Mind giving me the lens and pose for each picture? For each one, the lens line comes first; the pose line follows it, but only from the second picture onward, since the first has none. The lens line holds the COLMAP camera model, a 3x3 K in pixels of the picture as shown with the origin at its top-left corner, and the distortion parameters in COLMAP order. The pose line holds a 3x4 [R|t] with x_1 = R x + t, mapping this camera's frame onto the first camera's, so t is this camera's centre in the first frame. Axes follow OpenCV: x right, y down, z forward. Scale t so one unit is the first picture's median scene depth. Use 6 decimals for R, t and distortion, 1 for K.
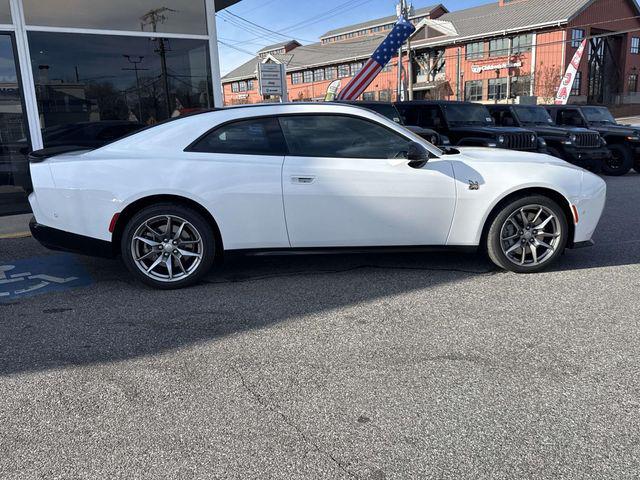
lens RADIAL K [[495.8, 0, 320.0], [0, 495.8, 240.0], [0, 0, 1]] dist [0.046872, -0.051318]
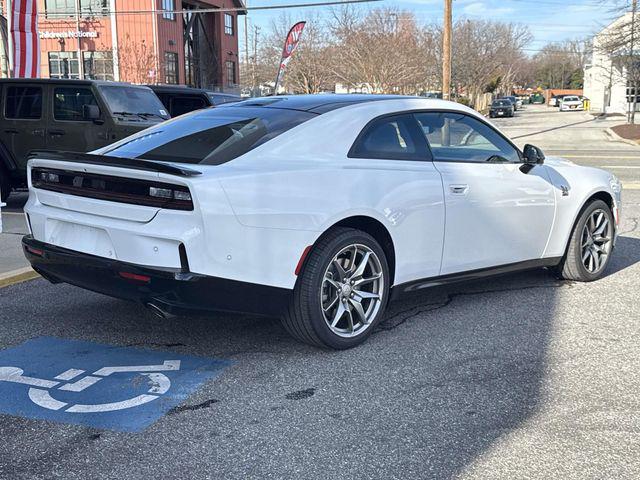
lens RADIAL K [[766.1, 0, 293.5], [0, 766.1, 241.1], [0, 0, 1]] dist [0.082290, -0.021285]
pose [[0.808092, -0.069436, 0.584950, -0.976410], [0.110835, 0.993215, -0.035217, -0.023159], [-0.578535, 0.093291, 0.810305, 0.138476]]
